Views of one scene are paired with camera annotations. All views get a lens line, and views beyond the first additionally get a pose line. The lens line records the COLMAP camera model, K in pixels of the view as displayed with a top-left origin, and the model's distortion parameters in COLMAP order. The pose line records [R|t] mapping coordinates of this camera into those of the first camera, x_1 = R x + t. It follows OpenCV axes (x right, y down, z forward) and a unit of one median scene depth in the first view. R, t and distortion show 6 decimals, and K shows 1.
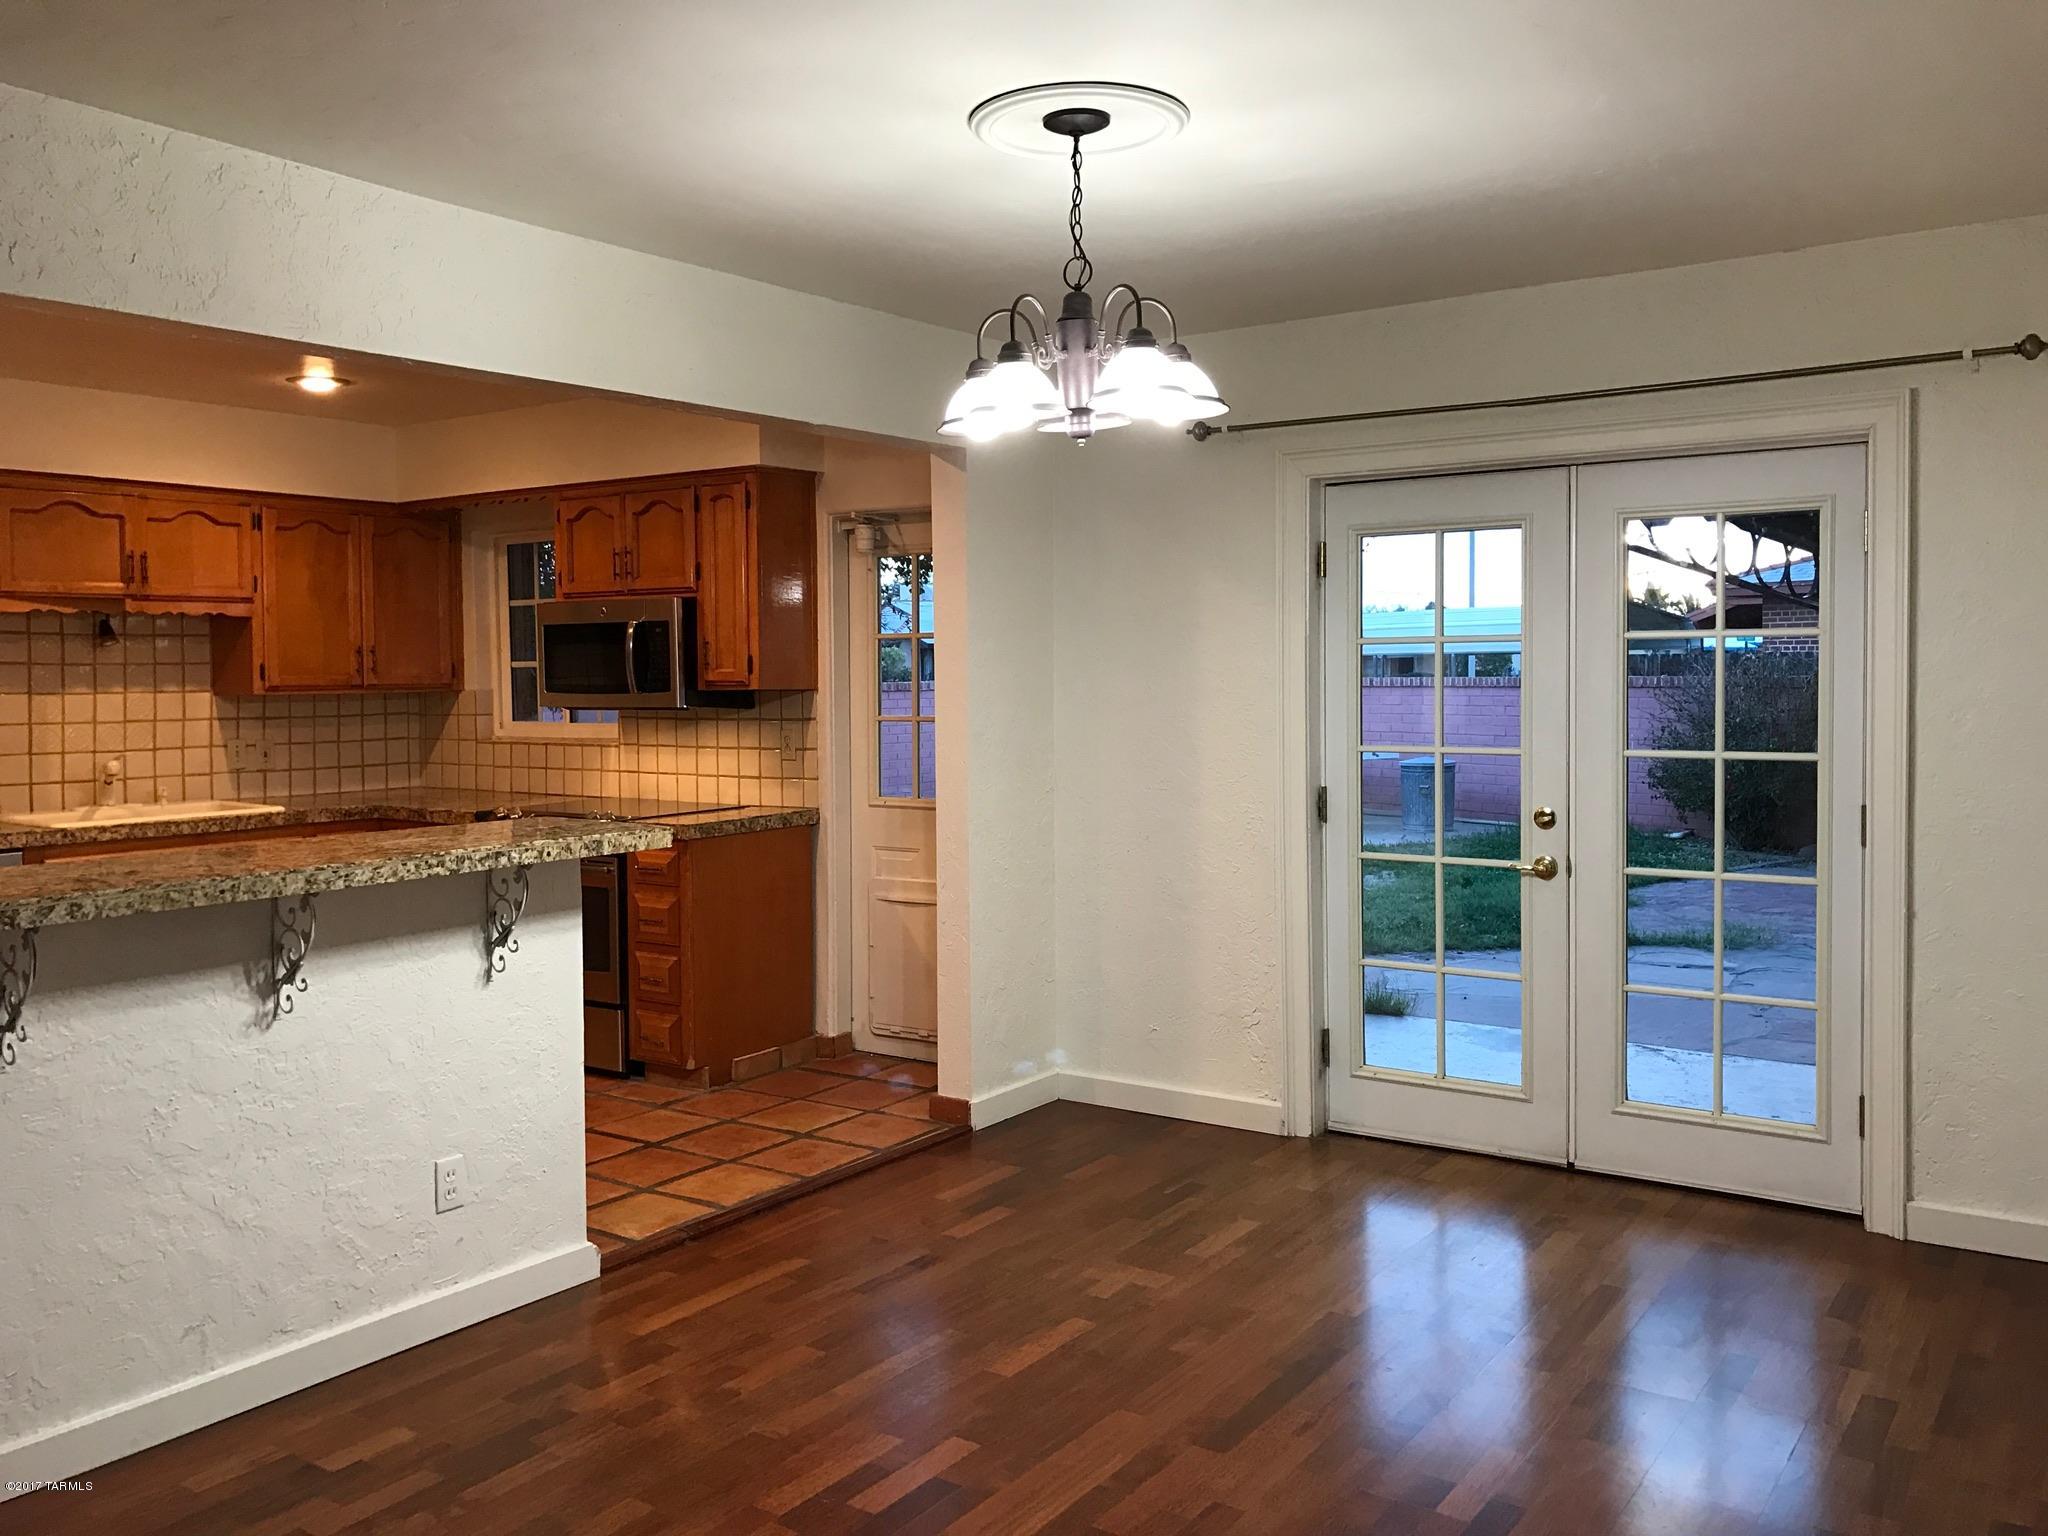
lens RADIAL K [[1665.7, 0, 1025.7], [0, 1665.7, 735.9], [0, 0, 1]] dist [0.033201, -0.045267]
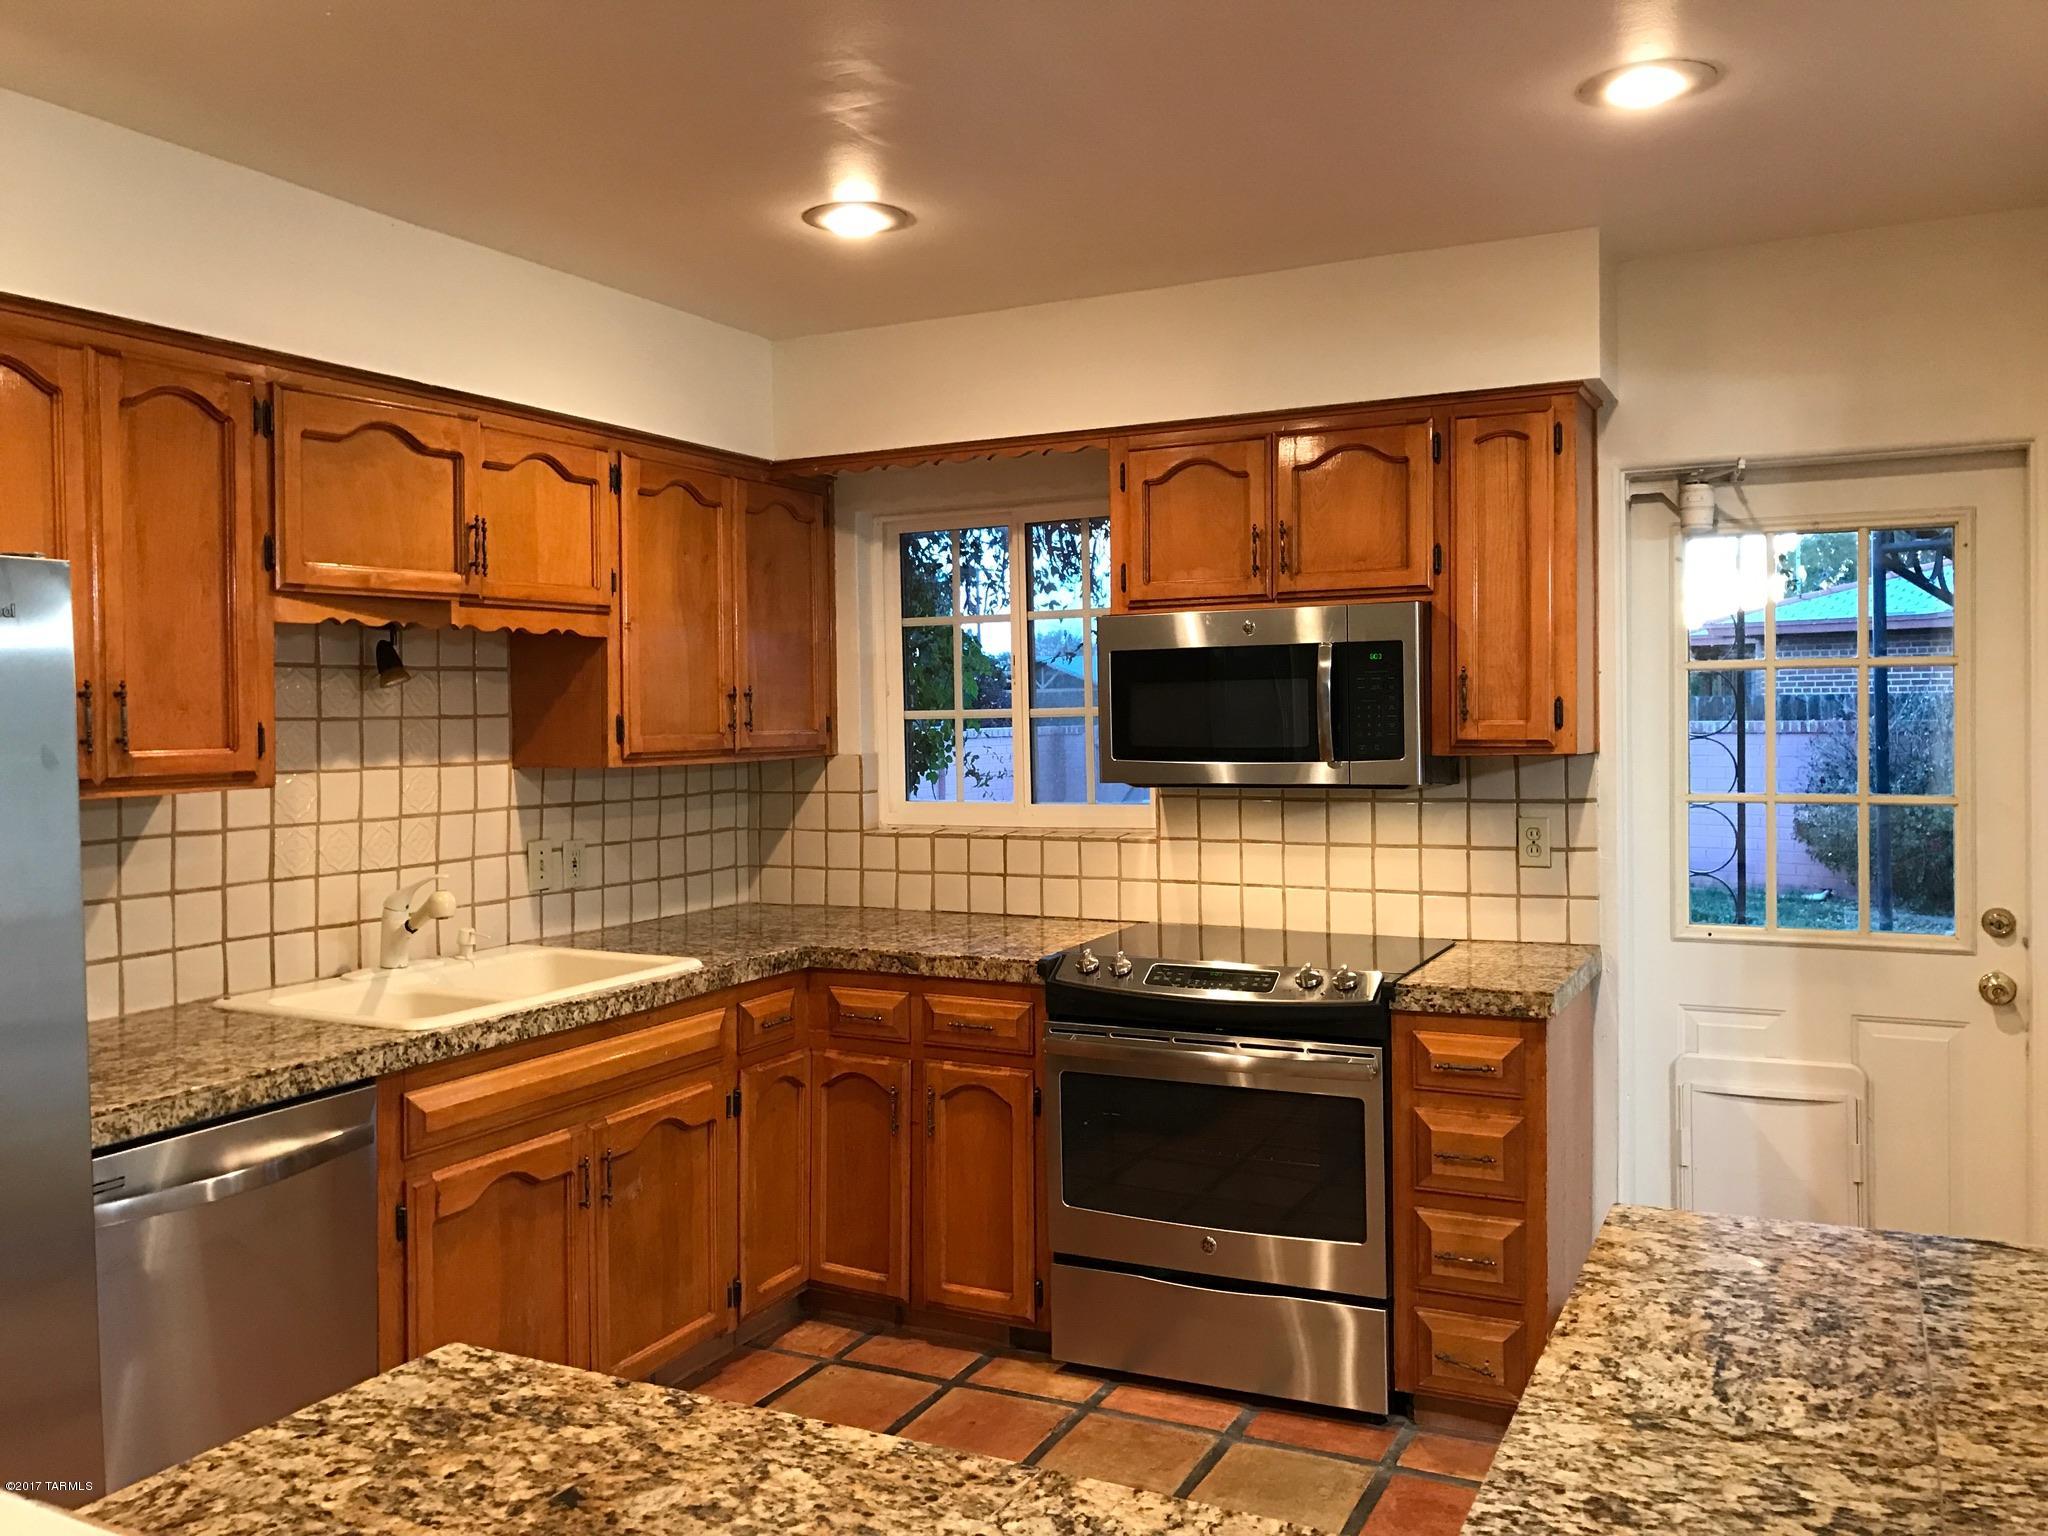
lens RADIAL K [[1665.7, 0, 1006.3], [0, 1665.7, 750.8], [0, 0, 1]] dist [0.033201, -0.045267]
pose [[0.990133, -0.007867, 0.139911, -0.435874], [0.010529, 0.999777, -0.018297, -0.019772], [-0.139736, 0.019590, 0.989995, 0.422100]]
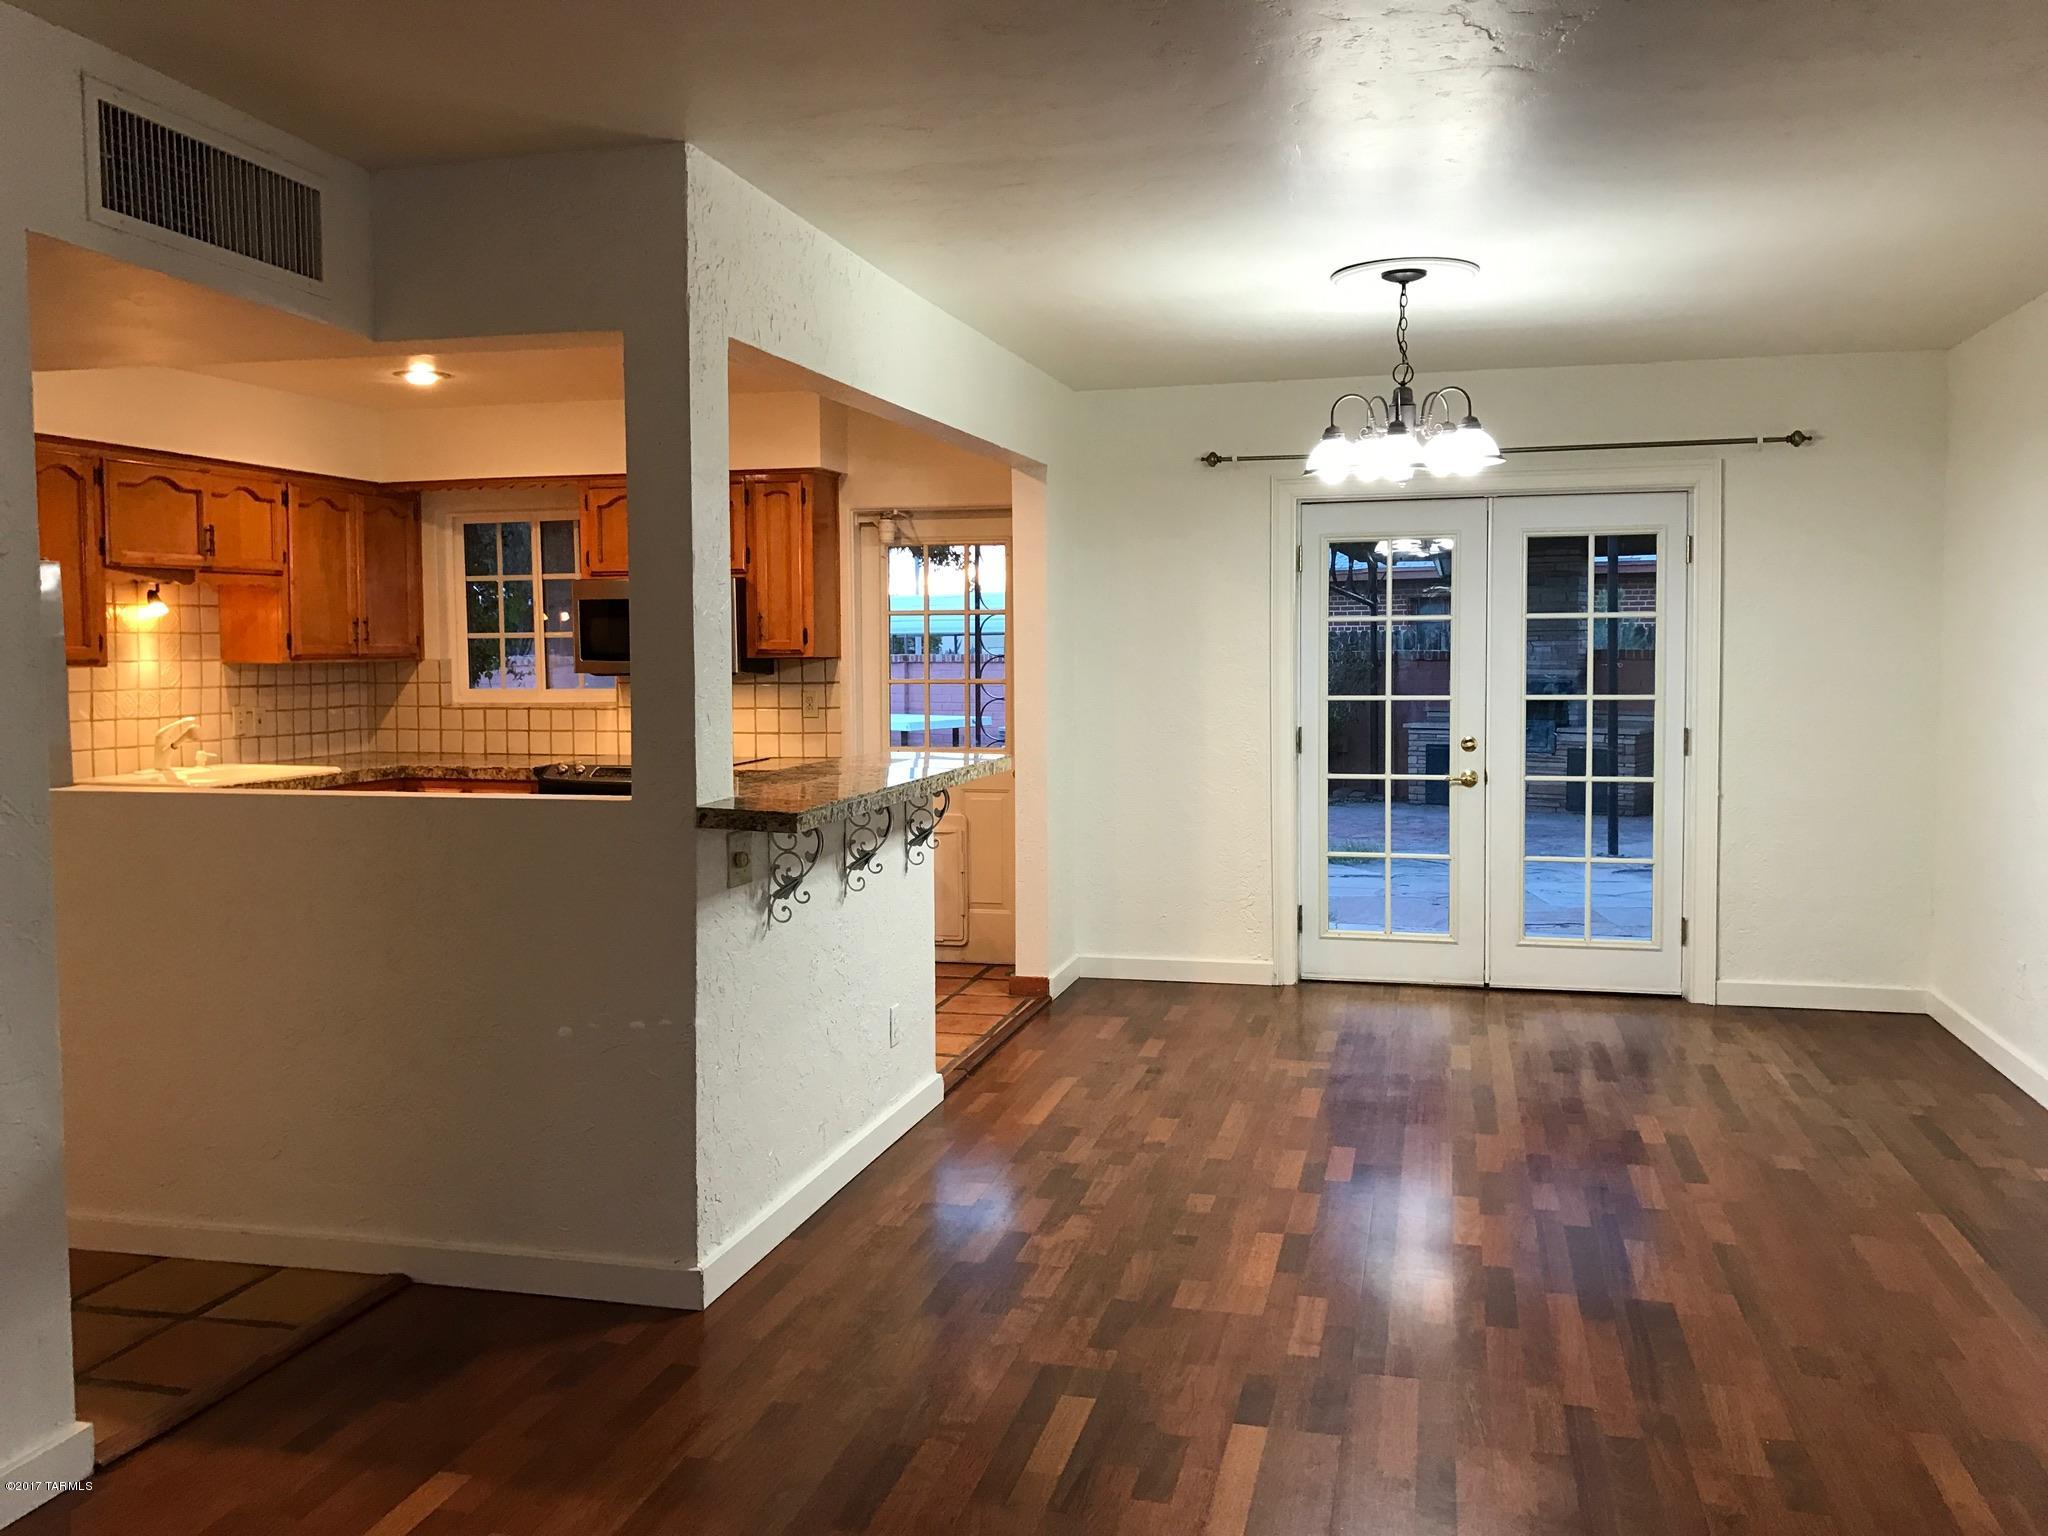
lens RADIAL K [[1665.7, 0, 1019.6], [0, 1665.7, 737.5], [0, 0, 1]] dist [0.033201, -0.045267]
pose [[0.936554, -0.017541, 0.350085, -0.427599], [0.013264, 0.999805, 0.014608, 0.013854], [-0.350273, -0.009038, 0.936604, -0.157407]]
